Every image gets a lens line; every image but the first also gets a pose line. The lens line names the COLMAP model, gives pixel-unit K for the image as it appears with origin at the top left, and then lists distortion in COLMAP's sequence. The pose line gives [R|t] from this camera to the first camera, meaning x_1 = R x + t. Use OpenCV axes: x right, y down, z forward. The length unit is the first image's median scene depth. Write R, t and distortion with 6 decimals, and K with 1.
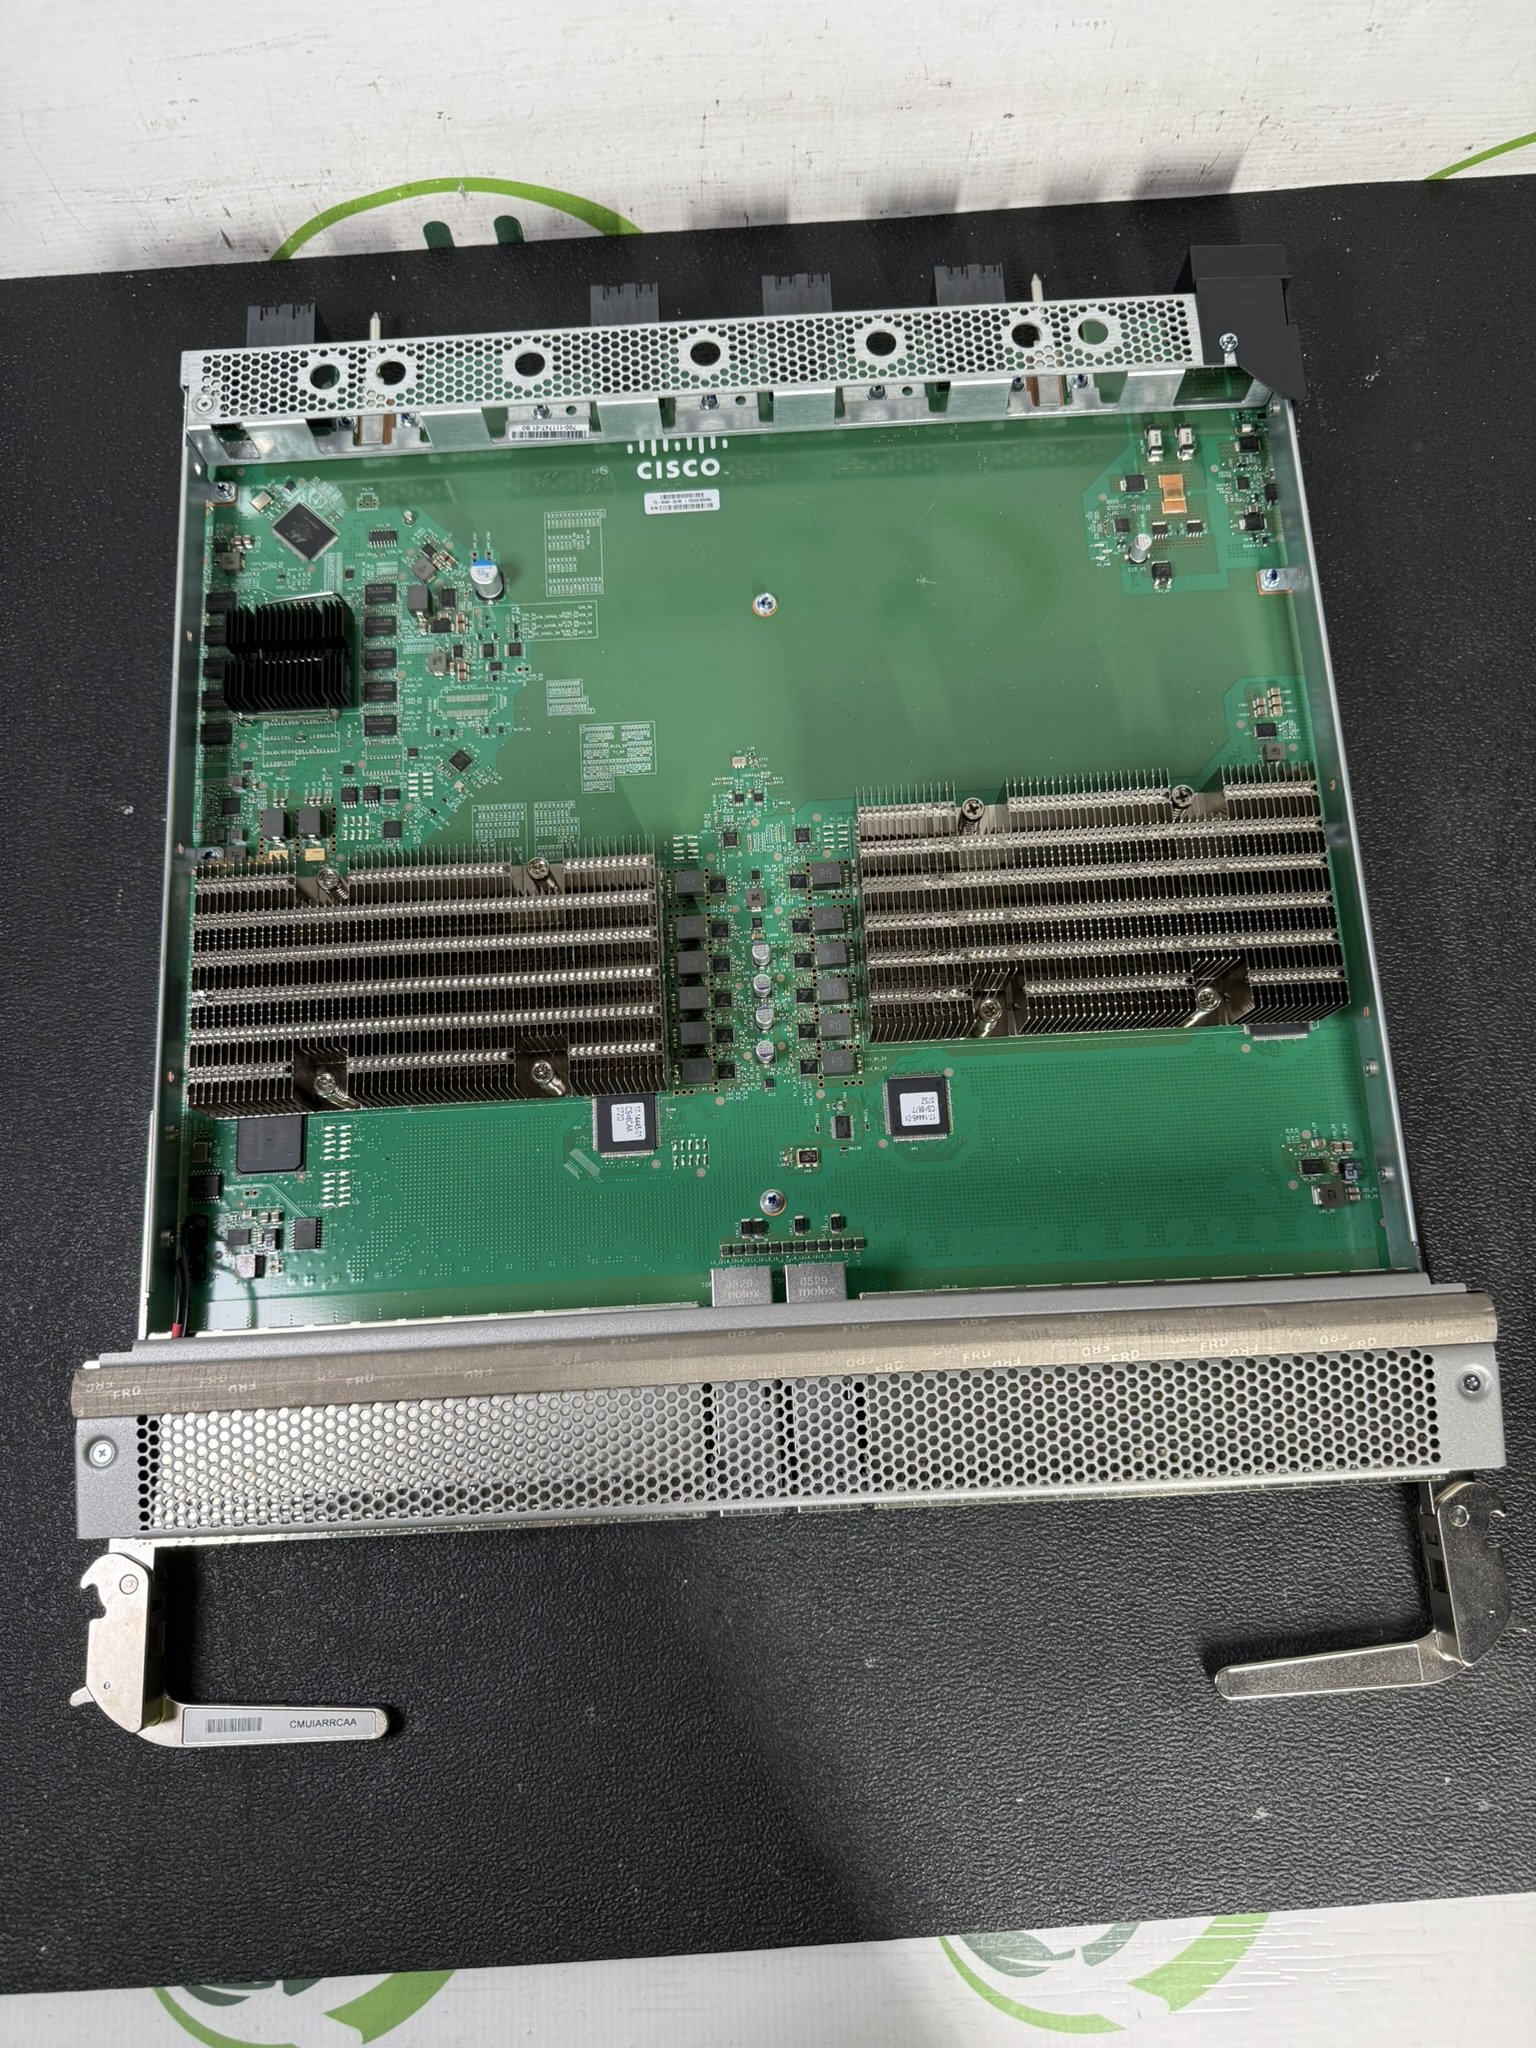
lens RADIAL K [[1436.7, 0, 772.2], [0, 1436.7, 1031.2], [0, 0, 1]] dist [-0.007645, -0.014758]
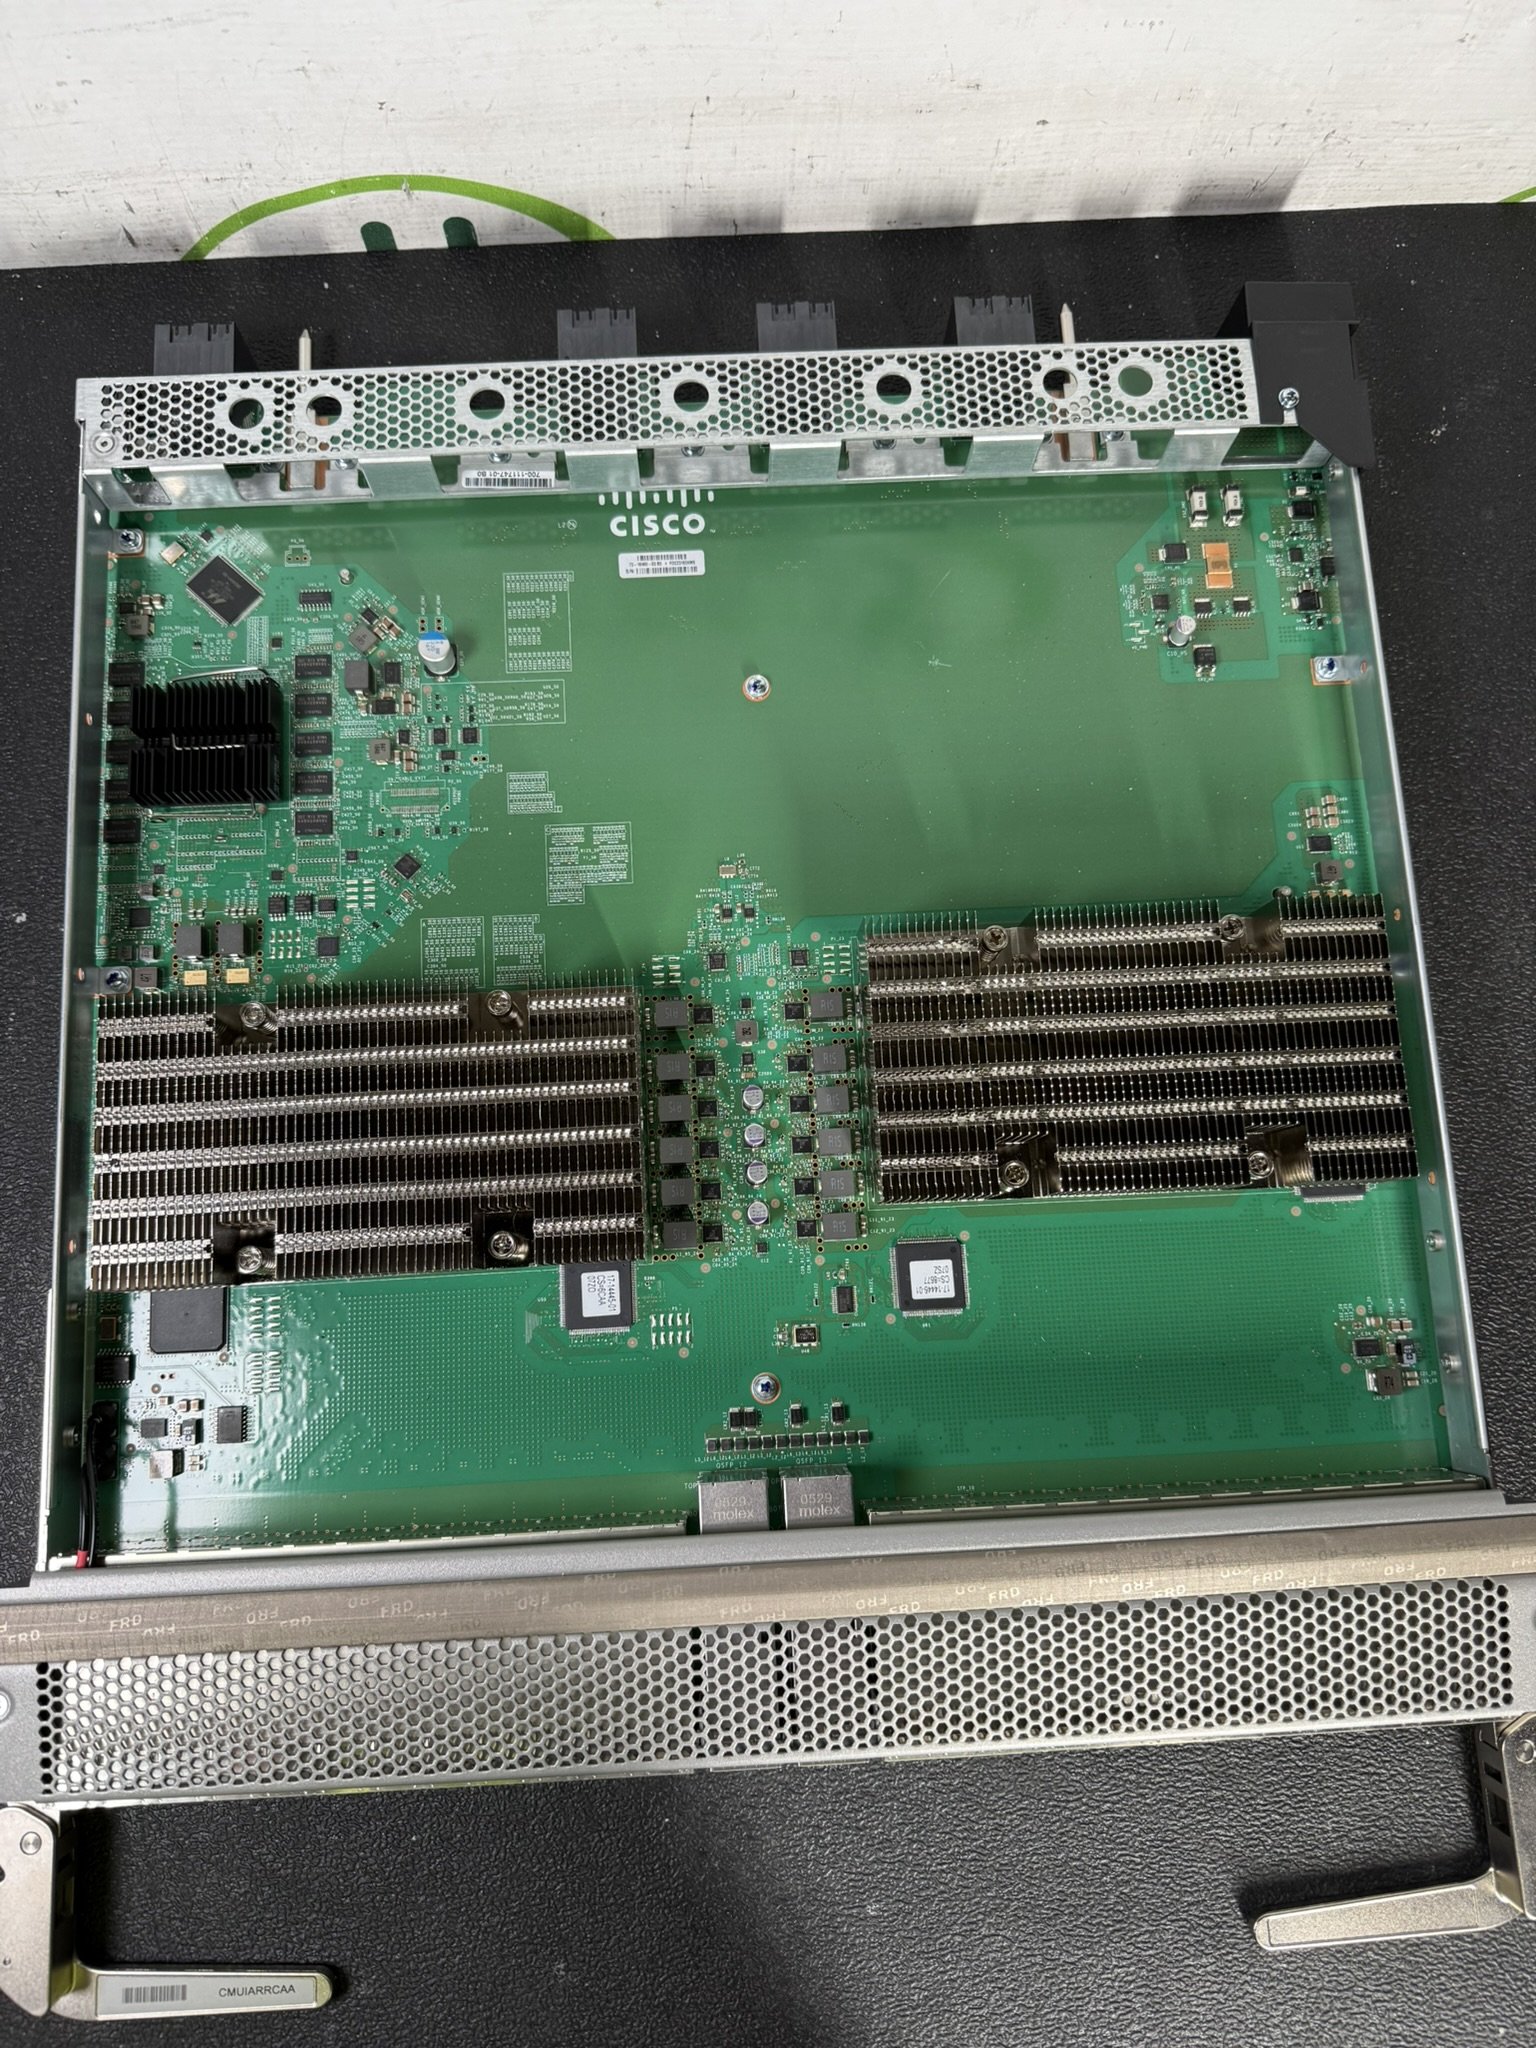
lens RADIAL K [[1436.7, 0, 759.2], [0, 1436.7, 1011.6], [0, 0, 1]] dist [-0.007645, -0.014758]
pose [[0.999279, 0.007241, 0.037259, -0.036131], [-0.008849, 0.999028, 0.043184, -0.142703], [-0.036910, -0.043482, 0.998372, 0.121115]]
